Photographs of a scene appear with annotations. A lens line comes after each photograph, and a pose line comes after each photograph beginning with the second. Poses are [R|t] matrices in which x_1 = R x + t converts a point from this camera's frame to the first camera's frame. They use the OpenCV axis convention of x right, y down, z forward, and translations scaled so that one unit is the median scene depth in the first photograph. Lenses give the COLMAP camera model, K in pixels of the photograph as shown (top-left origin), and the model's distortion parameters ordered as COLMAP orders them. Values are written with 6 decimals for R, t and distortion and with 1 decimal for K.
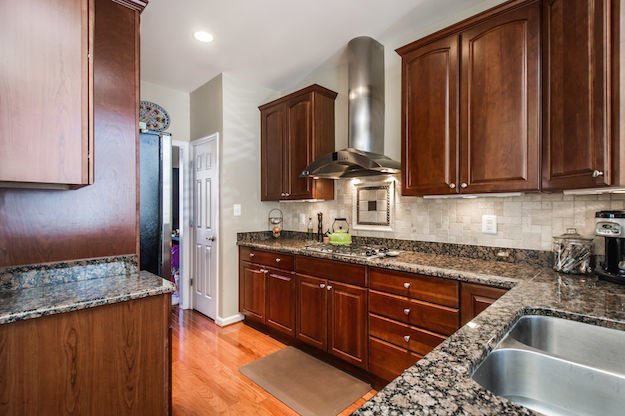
lens RADIAL K [[297.5, 0, 312.7], [0, 297.5, 210.1], [0, 0, 1]] dist [0.006095, 0.000634]
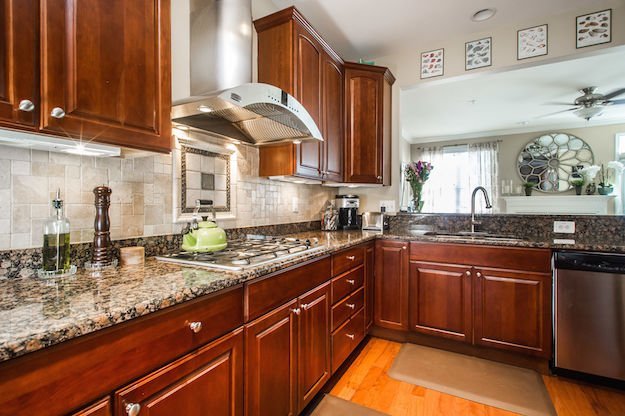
lens RADIAL K [[297.5, 0, 311.3], [0, 297.5, 204.5], [0, 0, 1]] dist [0.006095, 0.000634]
pose [[-0.291836, 0.002605, 0.956465, -0.469294], [0.003414, 0.999993, -0.001682, 0.036312], [-0.956462, 0.002774, -0.291843, 0.975360]]
